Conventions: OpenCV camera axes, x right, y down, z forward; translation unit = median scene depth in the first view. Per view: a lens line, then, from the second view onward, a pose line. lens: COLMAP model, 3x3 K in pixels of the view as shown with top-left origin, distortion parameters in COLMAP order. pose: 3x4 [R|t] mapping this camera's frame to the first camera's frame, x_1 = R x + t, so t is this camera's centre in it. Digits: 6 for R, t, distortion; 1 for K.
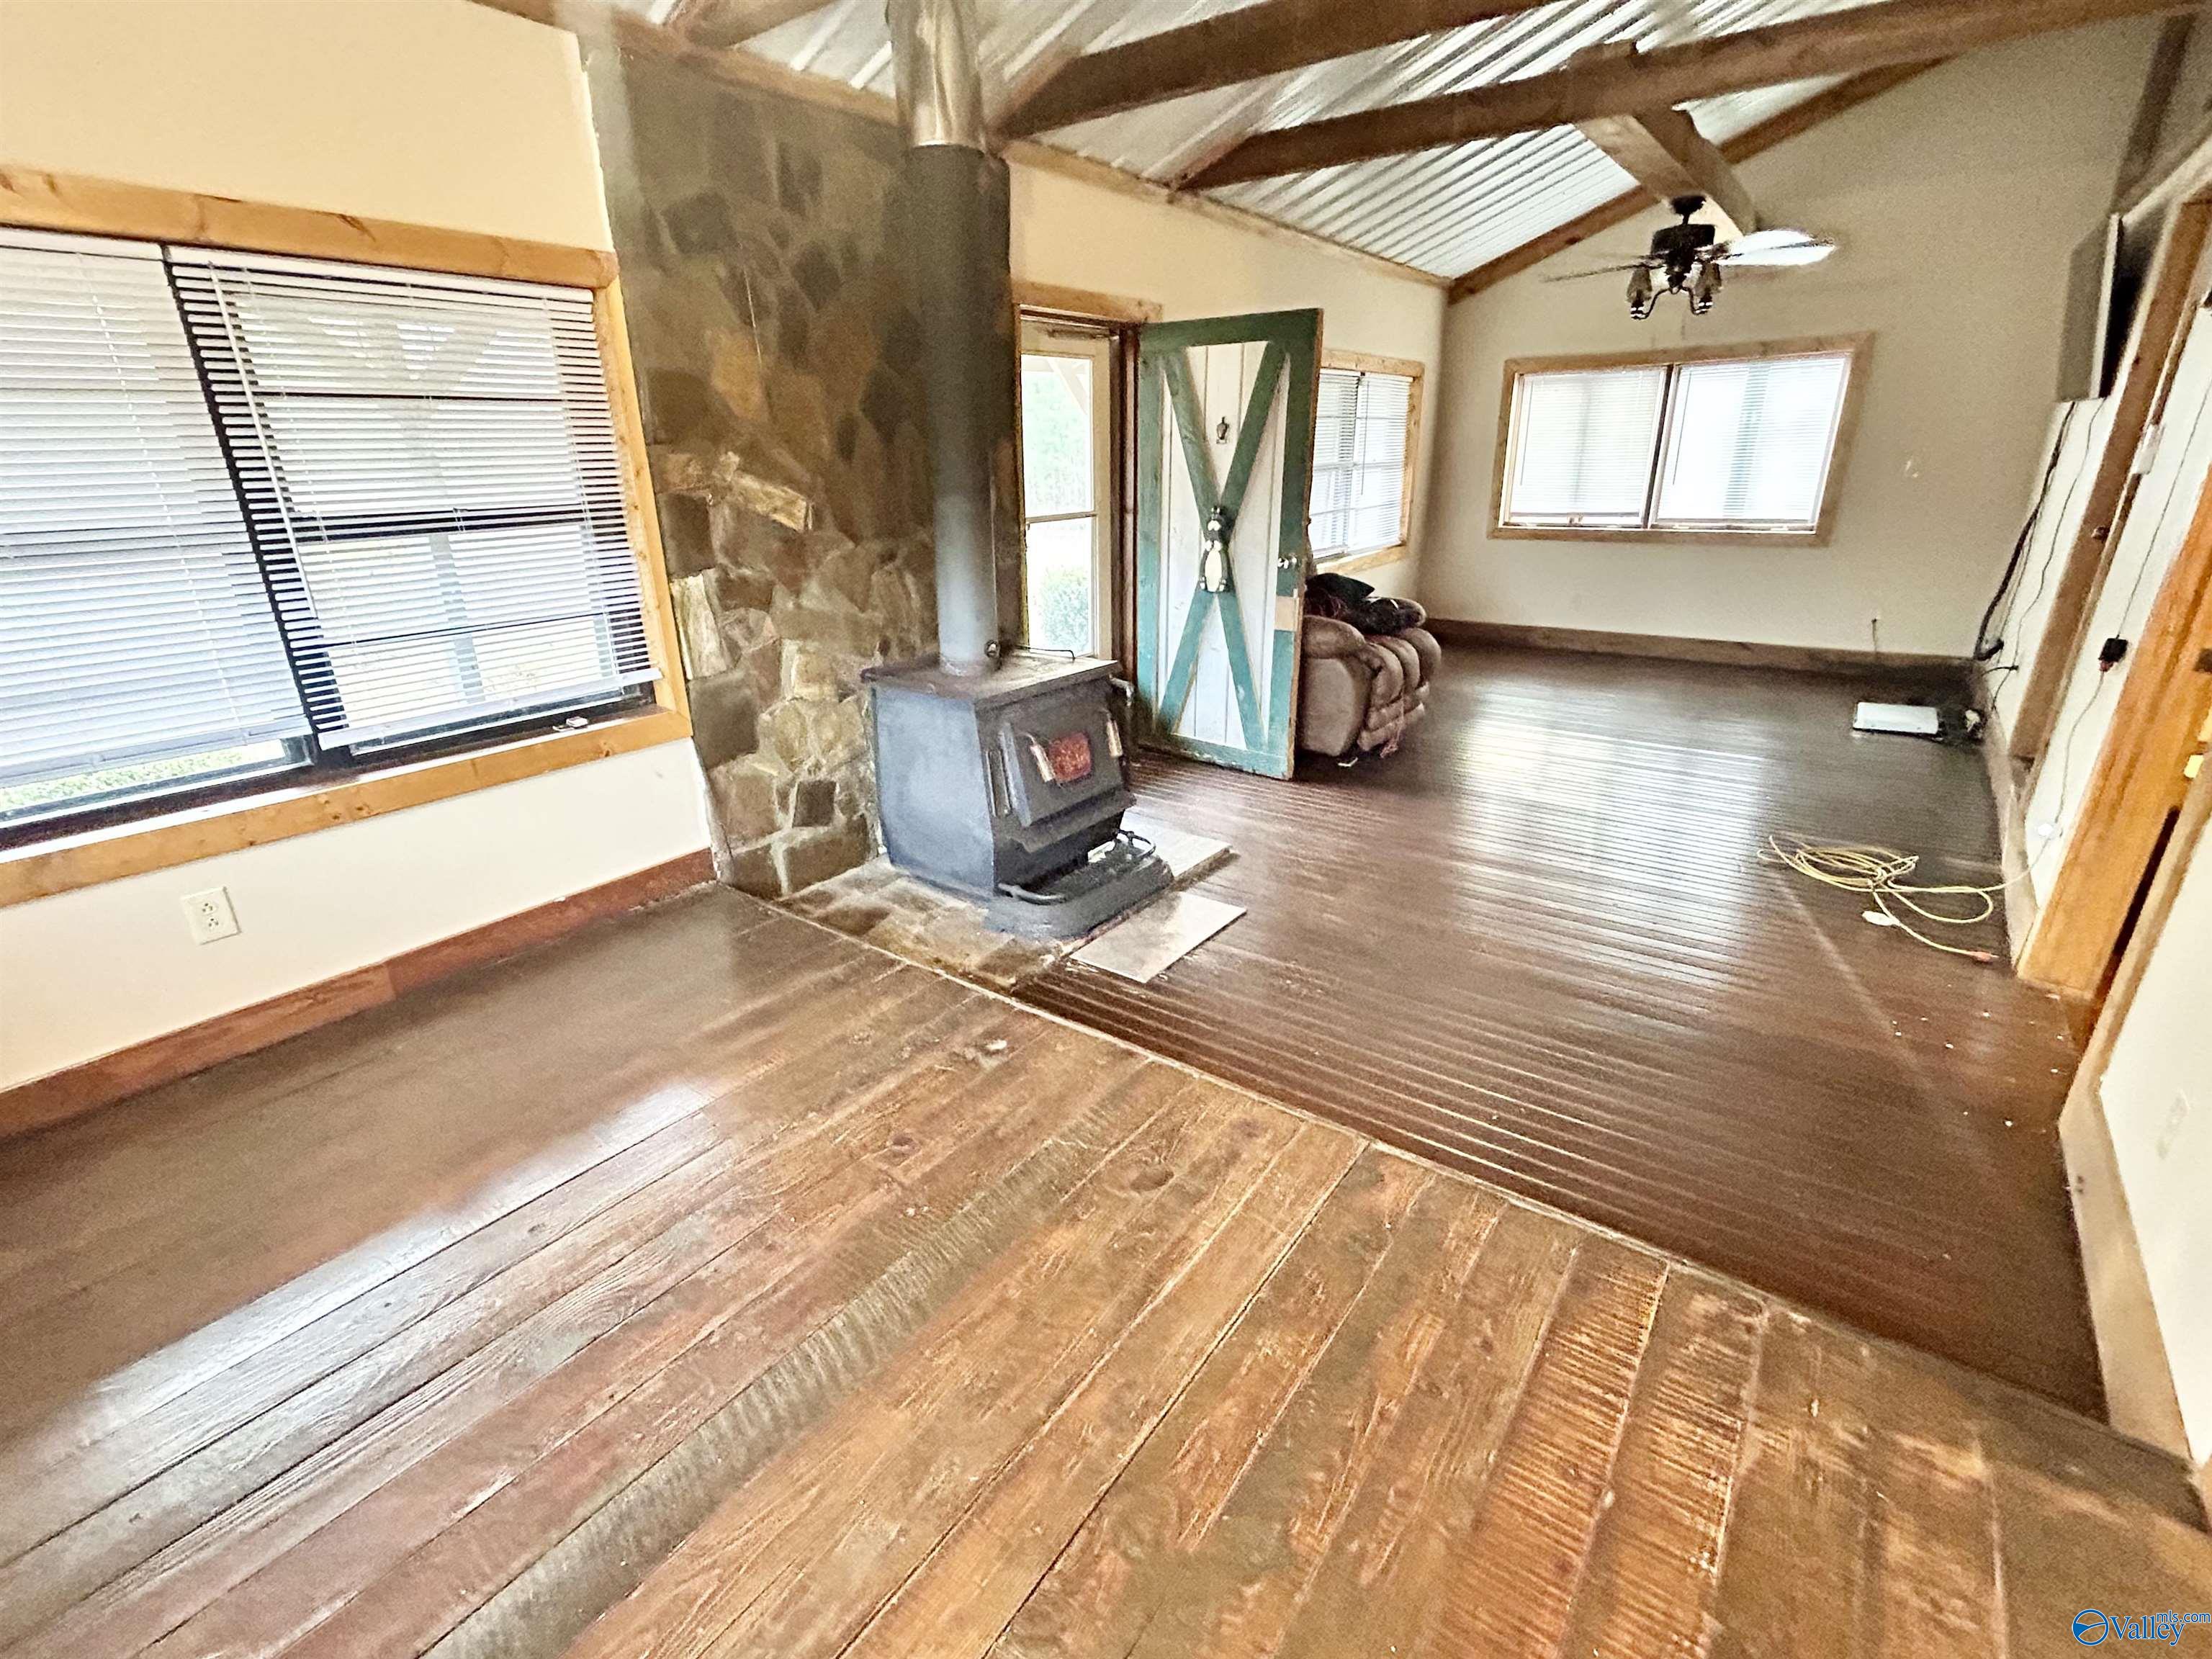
lens RADIAL K [[1025.7, 0, 1107.3], [0, 1025.7, 831.6], [0, 0, 1]] dist [-0.000920, 0.000001]
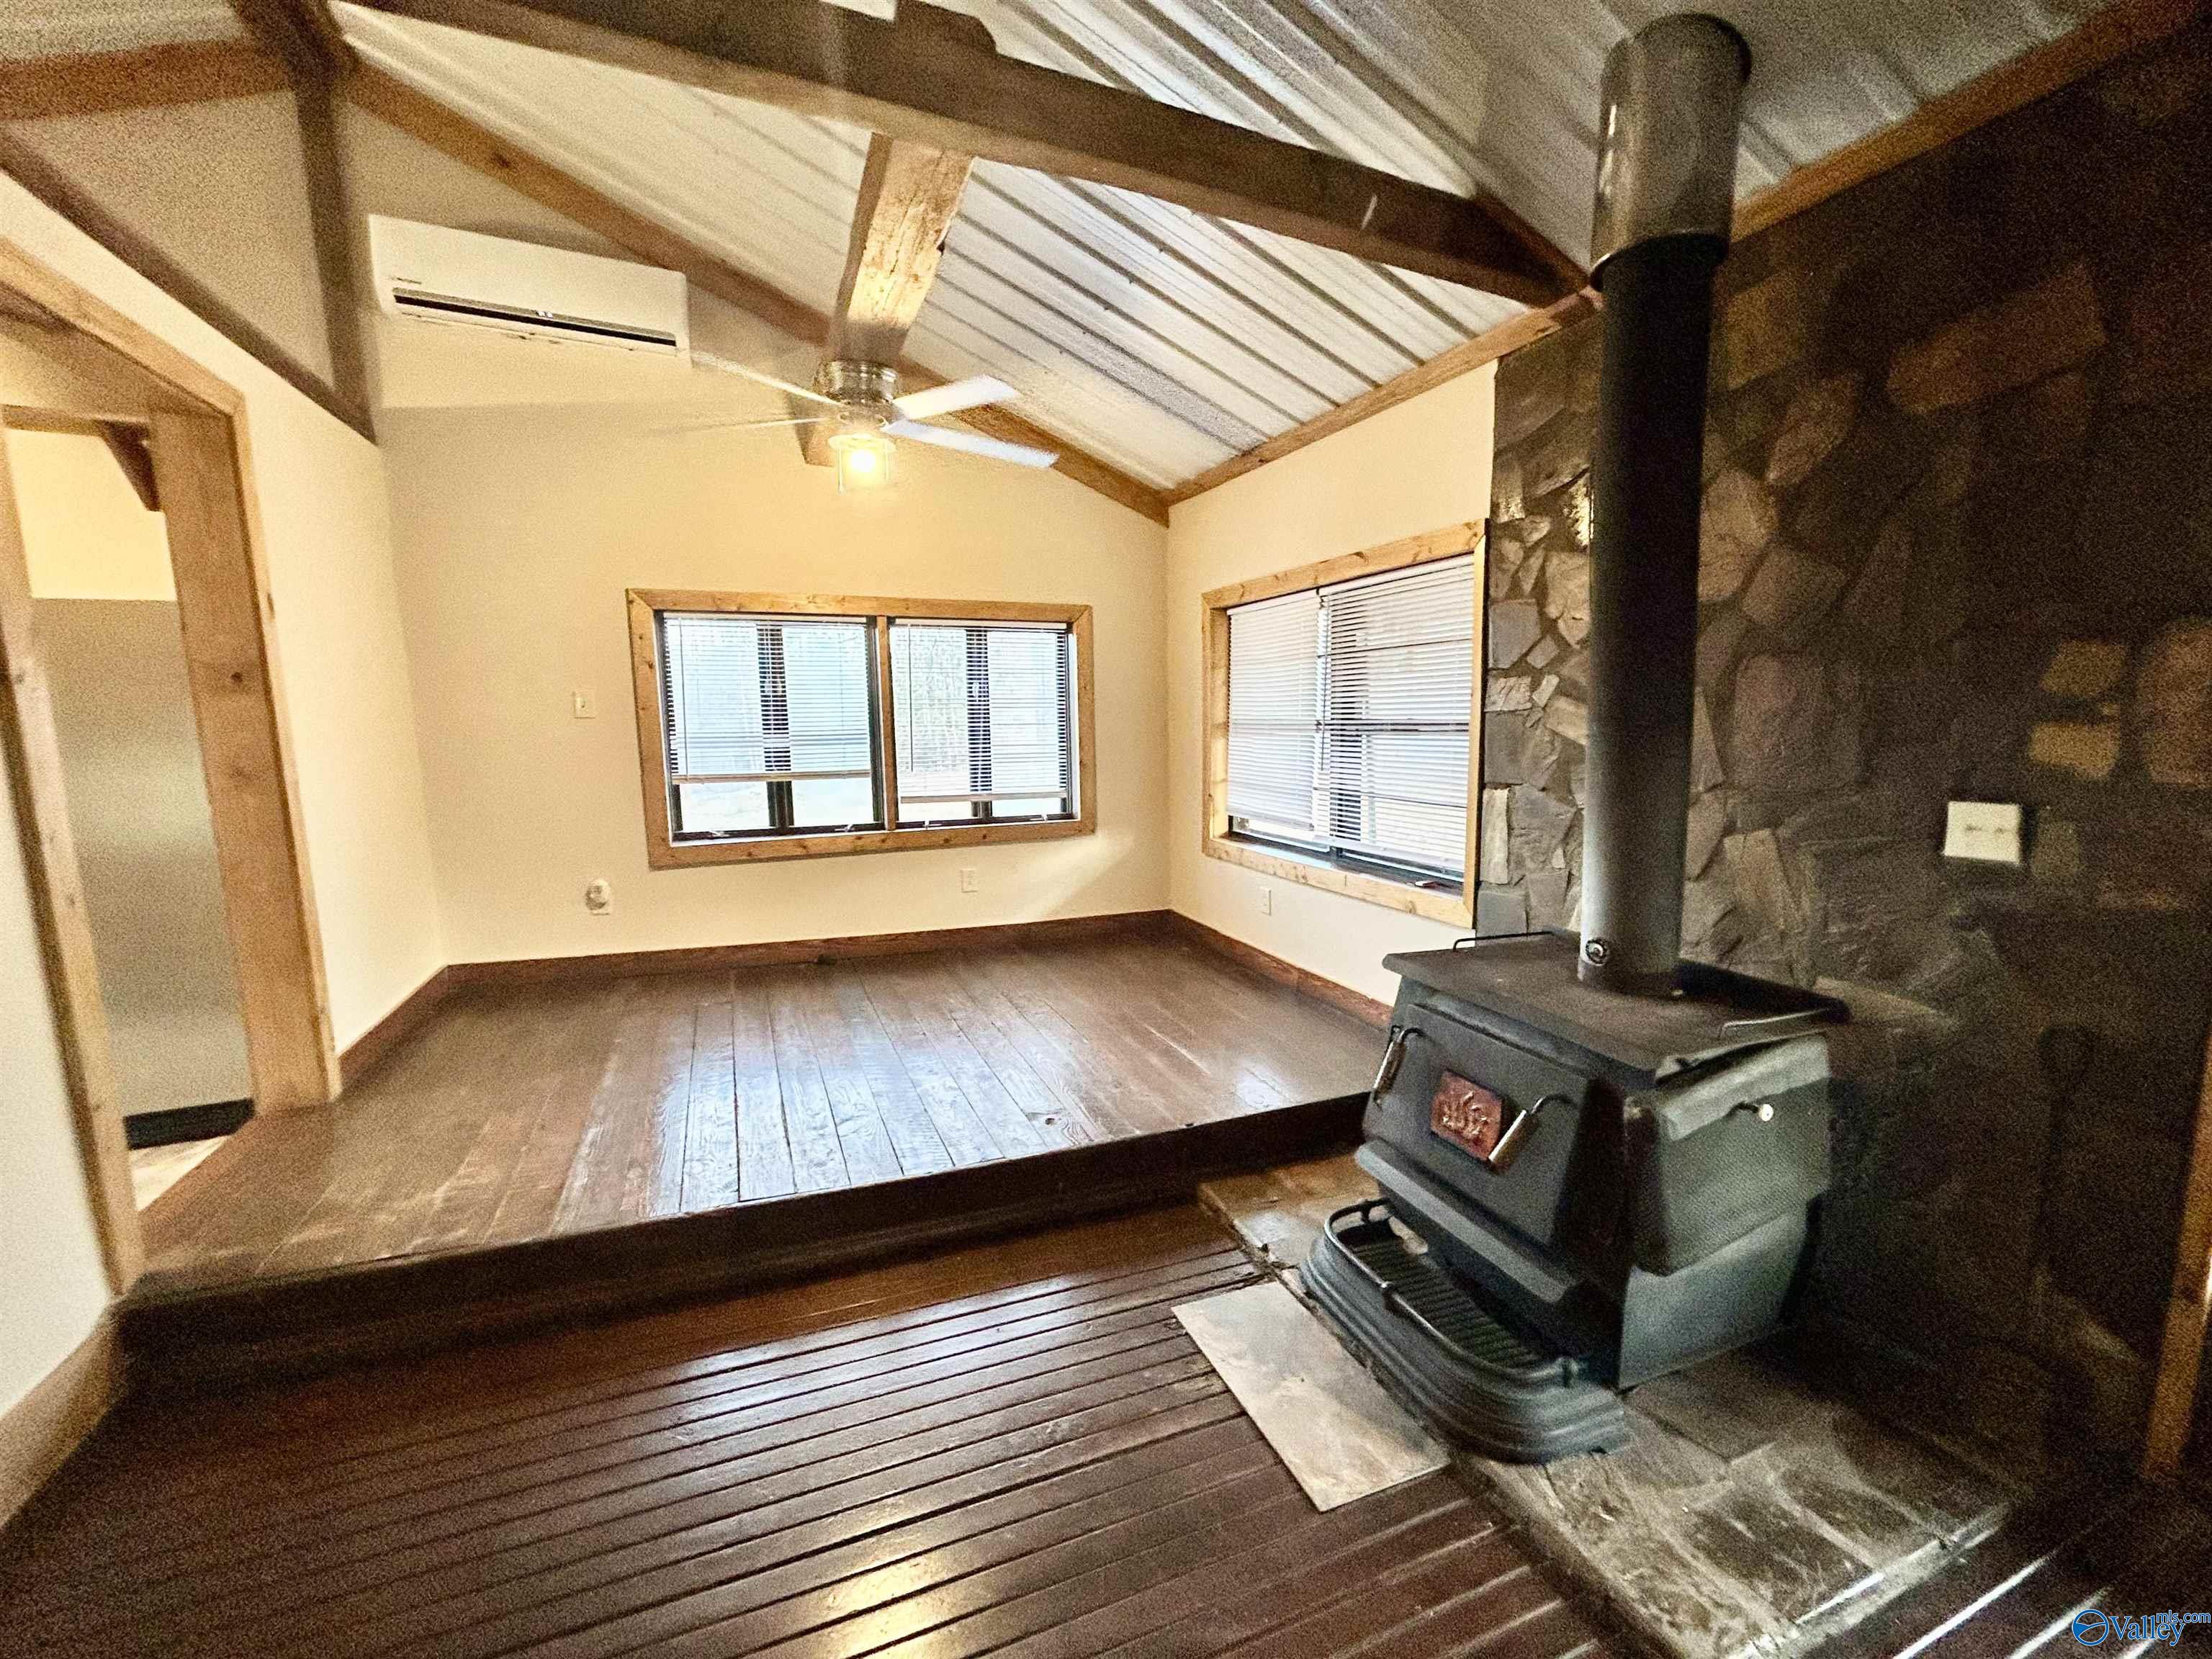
lens RADIAL K [[892.5, 0, 1104.2], [0, 892.5, 839.3], [0, 0, 1]] dist [0.000756, -0.000009]
pose [[-0.513655, 0.126166, -0.848670, 0.733735], [-0.295336, 0.902685, 0.312948, -0.457380], [0.805565, 0.411390, -0.426407, 1.344545]]
